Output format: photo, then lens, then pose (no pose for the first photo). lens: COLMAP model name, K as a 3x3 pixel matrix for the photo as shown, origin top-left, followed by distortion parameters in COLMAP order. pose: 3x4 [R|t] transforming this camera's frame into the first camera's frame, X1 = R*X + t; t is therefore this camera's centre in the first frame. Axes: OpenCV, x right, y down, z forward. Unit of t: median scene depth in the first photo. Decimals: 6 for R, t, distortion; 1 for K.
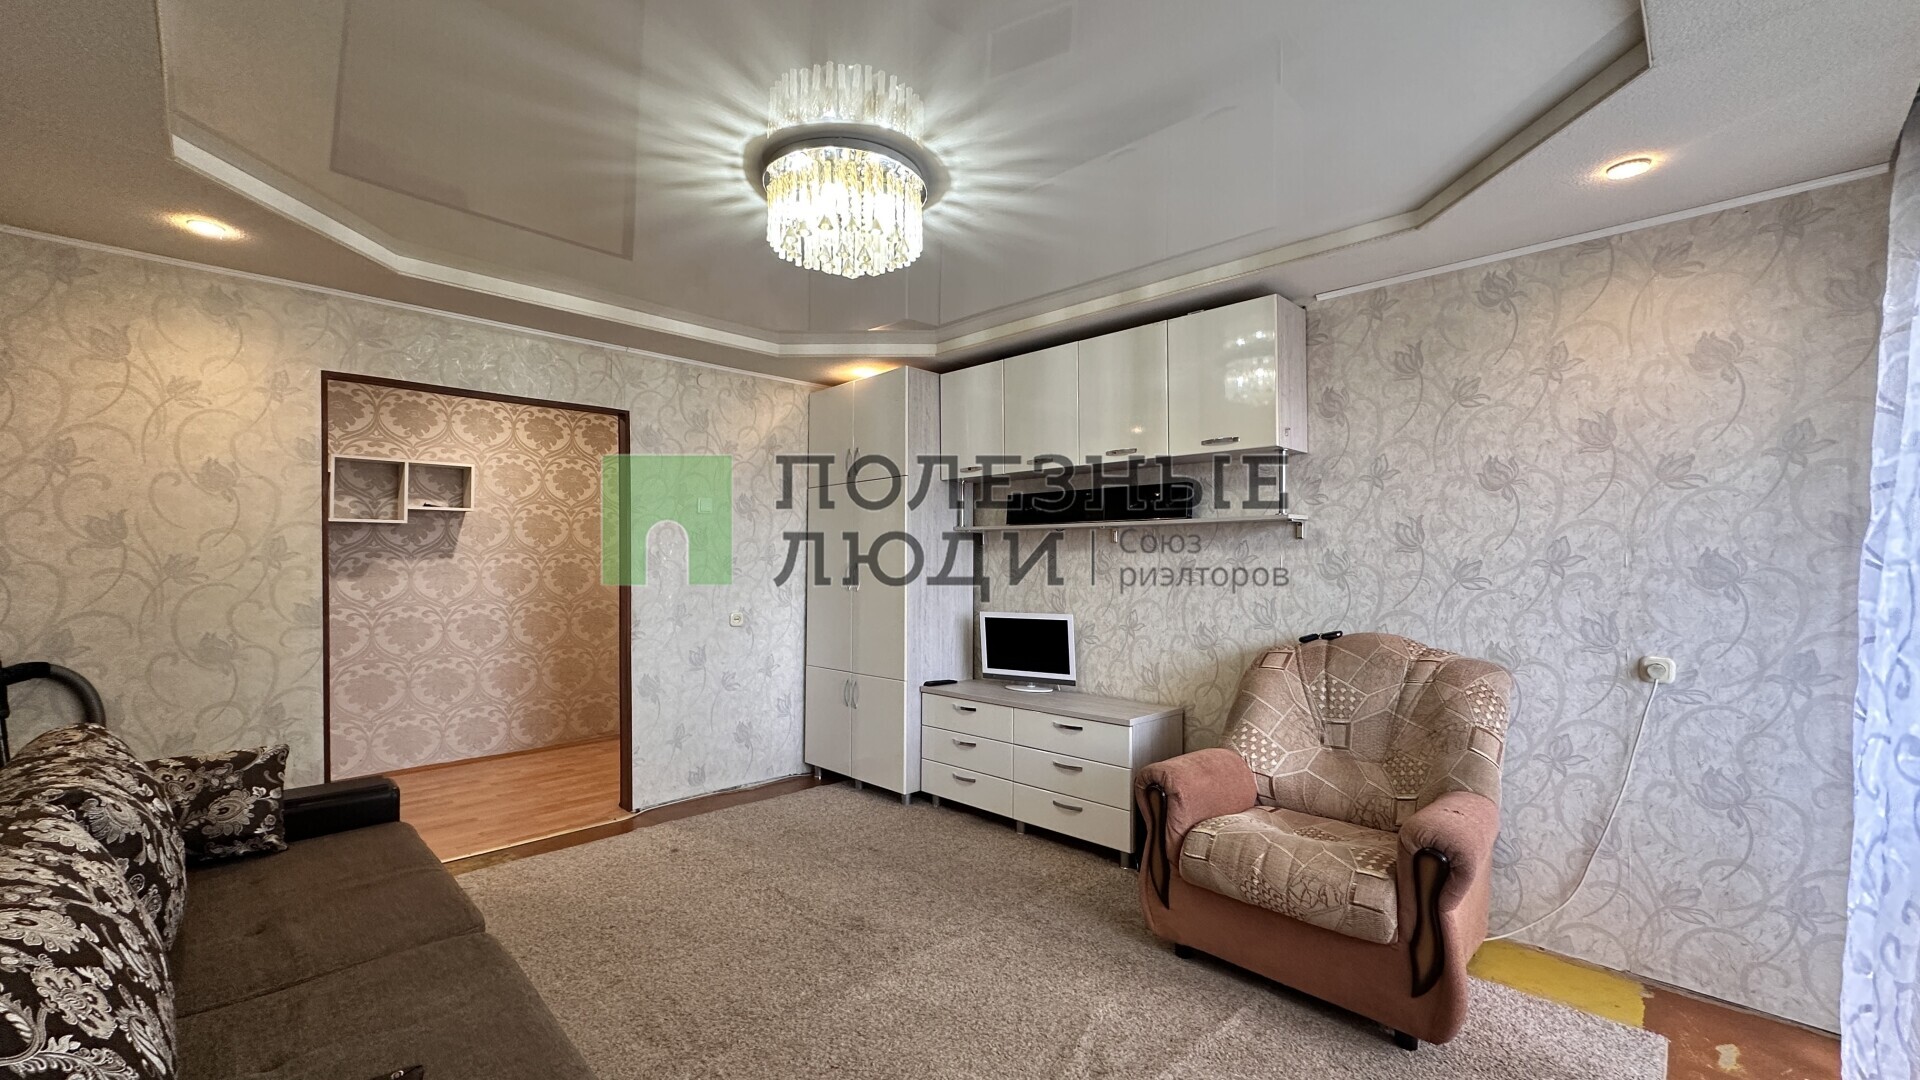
lens RADIAL K [[763.9, 0, 960.0], [0, 763.9, 540.0], [0, 0, 1]] dist [-0.001054, 0.000289]
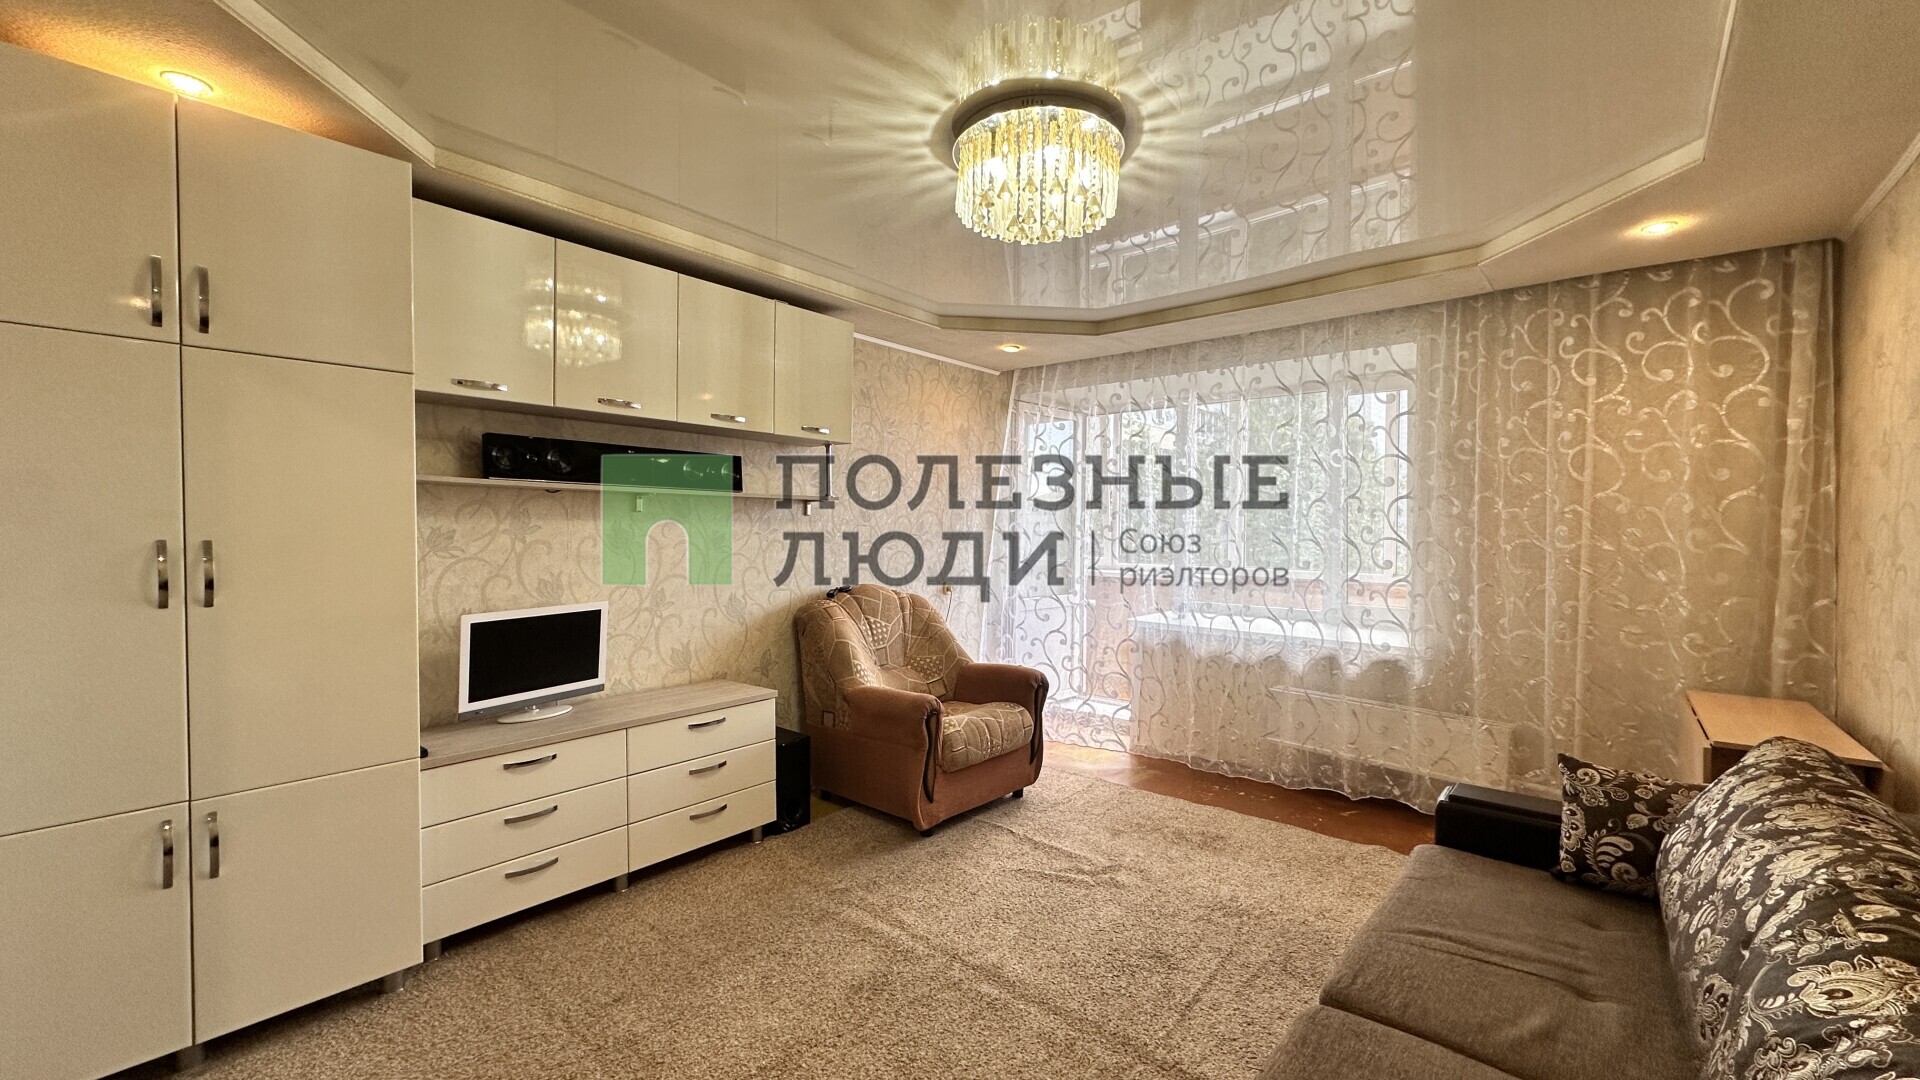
lens RADIAL K [[763.9, 0, 960.0], [0, 763.9, 540.0], [0, 0, 1]] dist [-0.001054, 0.000289]
pose [[-0.074103, -0.016280, 0.997118, -0.744165], [-0.036732, 0.999233, 0.013584, 0.011473], [-0.996574, -0.035620, -0.074644, 0.776233]]
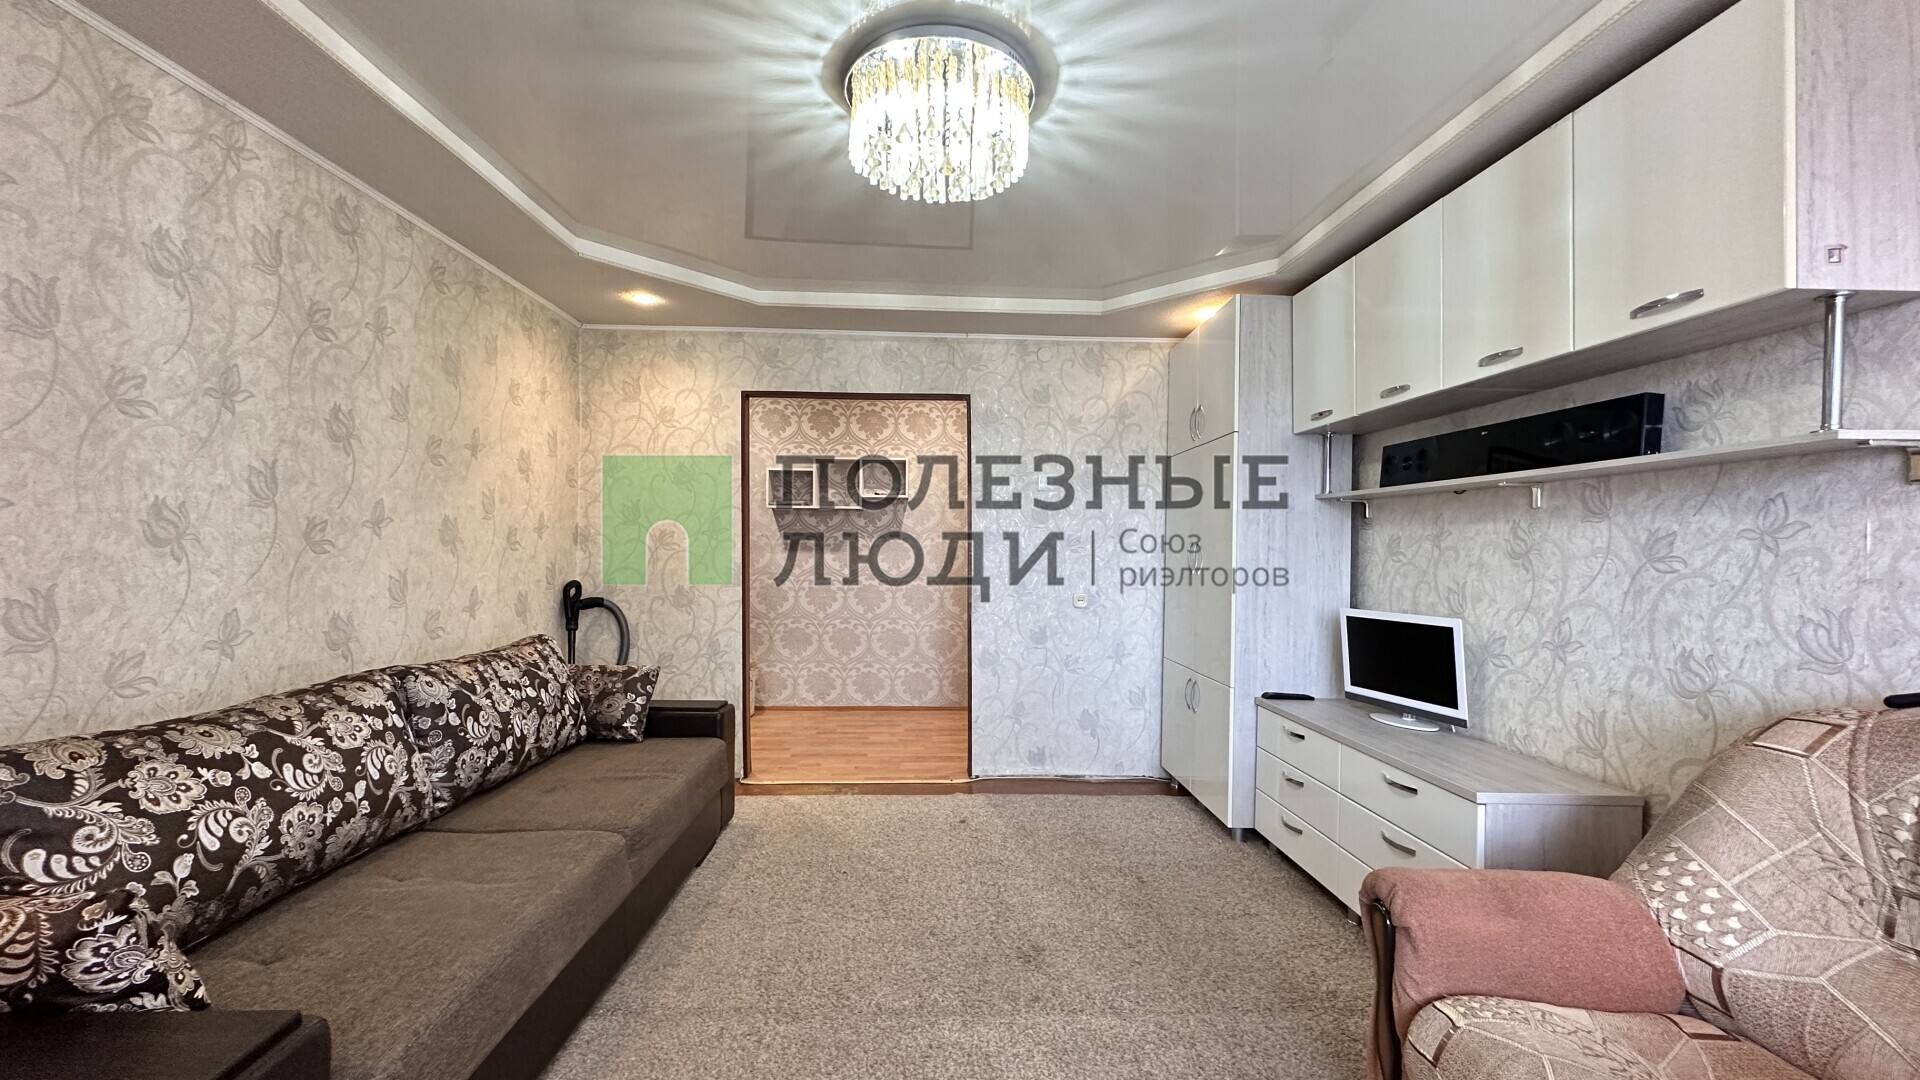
lens RADIAL K [[763.9, 0, 960.0], [0, 763.9, 540.0], [0, 0, 1]] dist [-0.001054, 0.000289]
pose [[0.737663, 0.002466, -0.675164, 0.303722], [0.006443, 0.999922, 0.010691, 0.021923], [0.675138, -0.012236, 0.737590, 0.251720]]
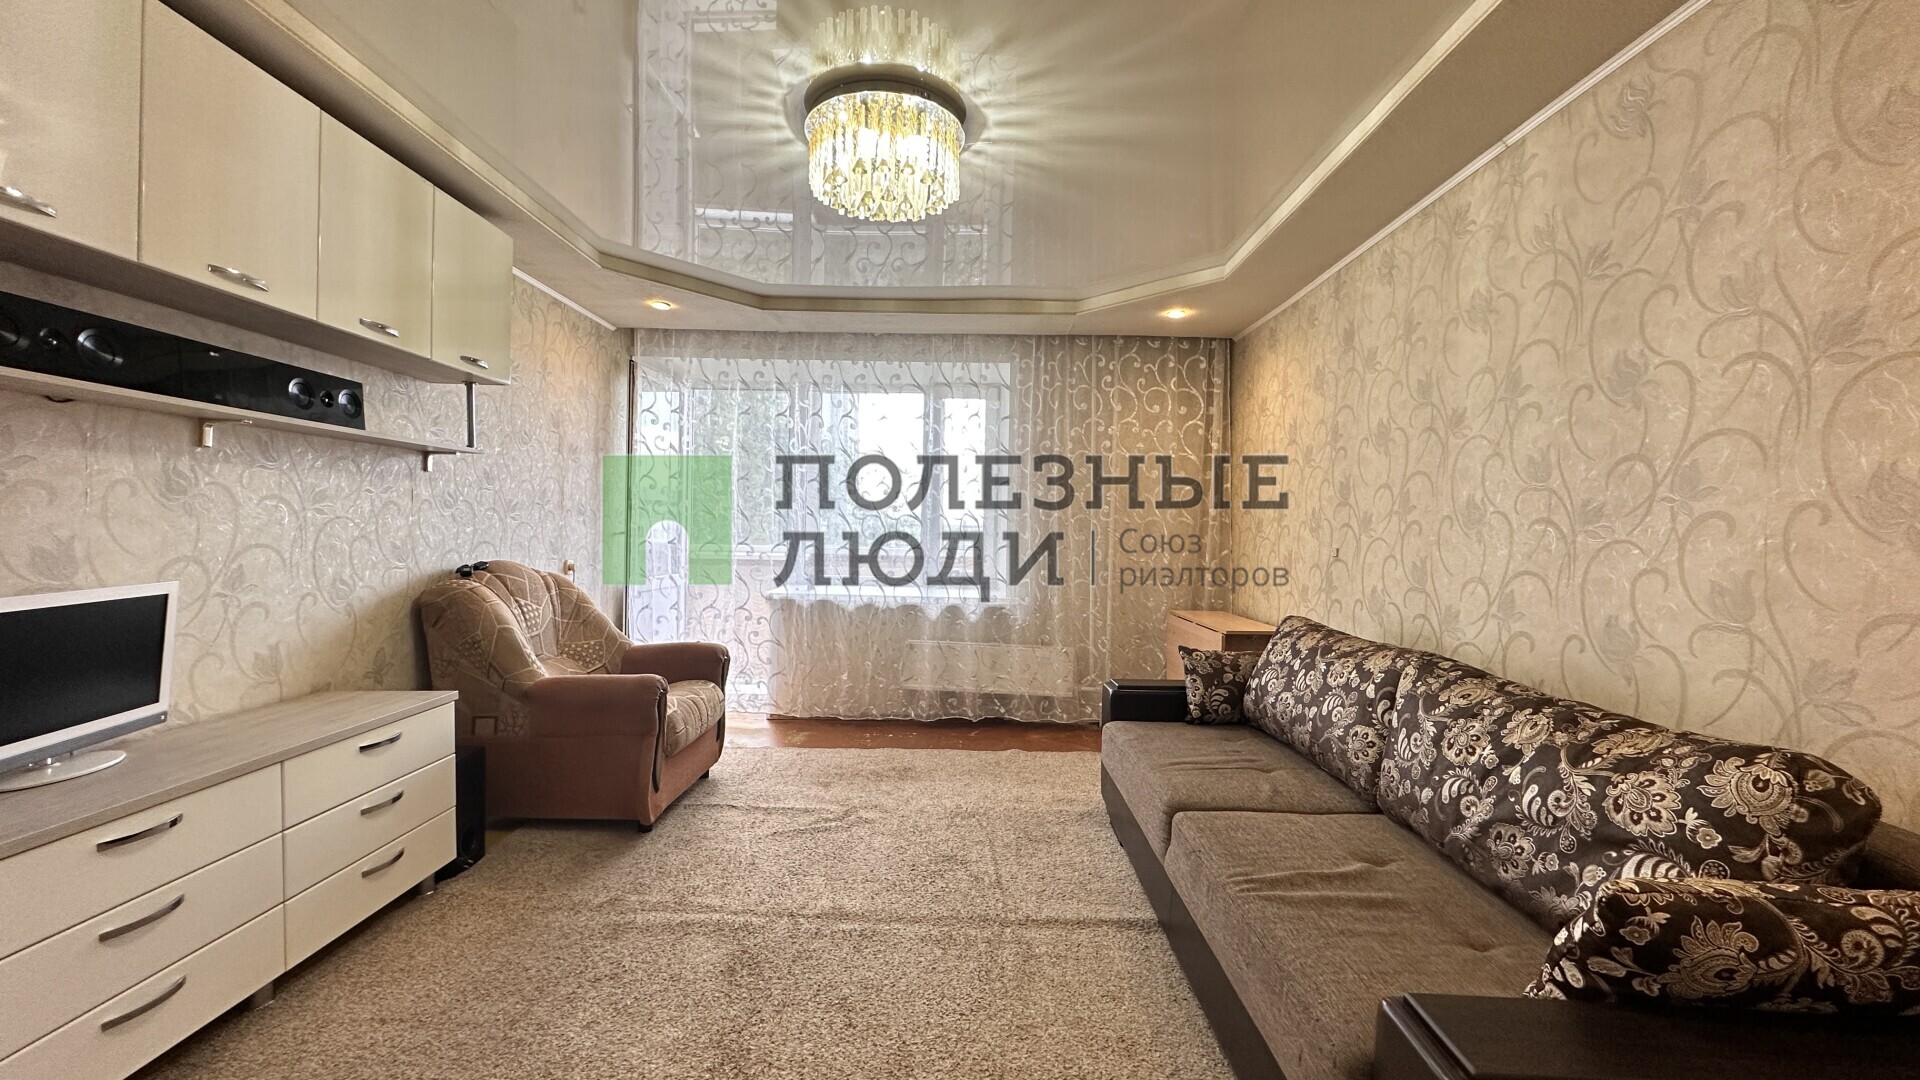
lens RADIAL K [[763.9, 0, 960.0], [0, 763.9, 540.0], [0, 0, 1]] dist [-0.001054, 0.000289]
pose [[-0.705621, -0.022735, 0.708224, -0.646573], [-0.038930, 0.999219, -0.006710, 0.059539], [-0.707519, -0.032306, -0.705955, 1.103820]]
